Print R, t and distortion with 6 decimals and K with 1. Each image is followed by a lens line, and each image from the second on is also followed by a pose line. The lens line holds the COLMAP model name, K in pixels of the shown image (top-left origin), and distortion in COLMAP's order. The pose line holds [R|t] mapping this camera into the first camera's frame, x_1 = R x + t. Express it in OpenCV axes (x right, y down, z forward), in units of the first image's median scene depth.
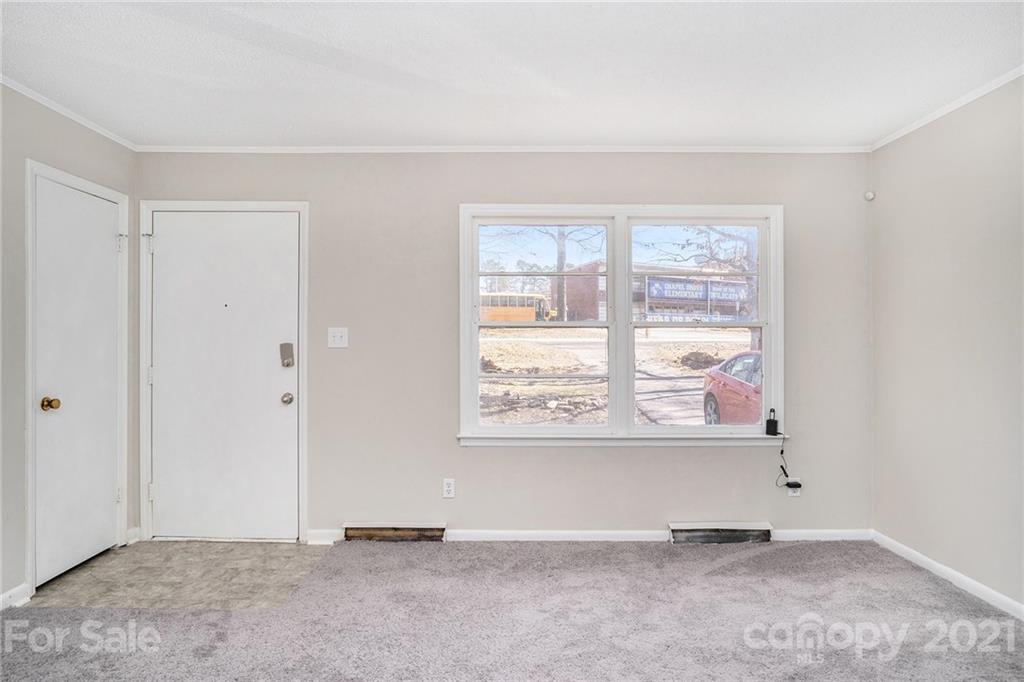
lens RADIAL K [[603.9, 0, 501.1], [0, 603.9, 337.6], [0, 0, 1]] dist [-0.001063, 0.000699]
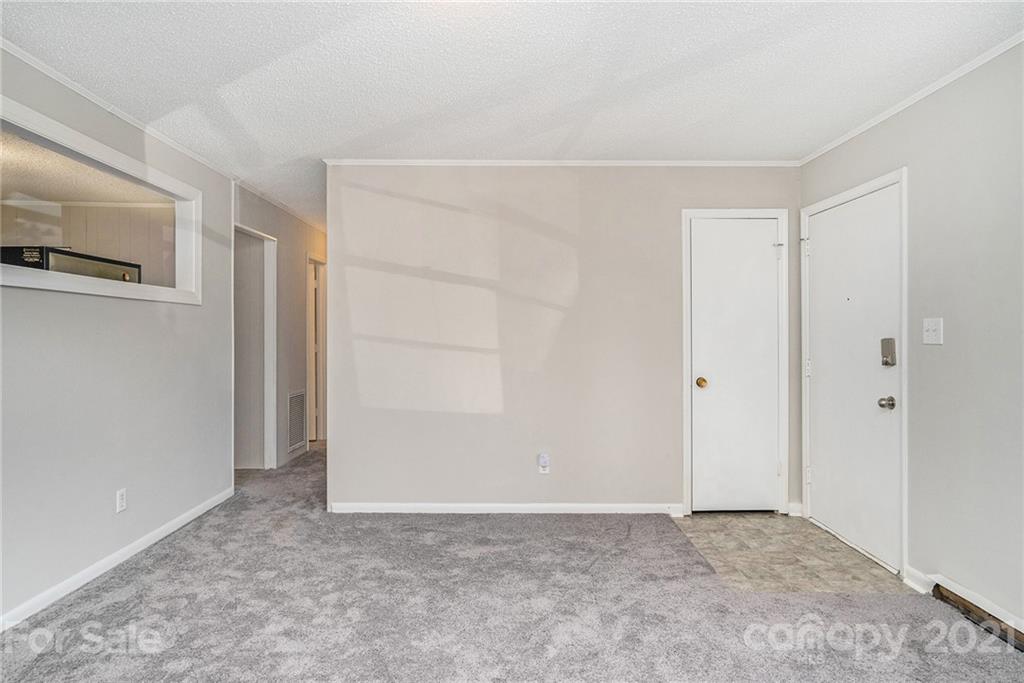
lens RADIAL K [[603.9, 0, 501.1], [0, 603.9, 338.1], [0, 0, 1]] dist [-0.001063, 0.000699]
pose [[-0.023896, -0.001616, -0.999713, 0.538389], [0.002095, 0.999996, -0.001667, 0.009938], [0.999712, -0.002134, -0.023893, 0.488089]]
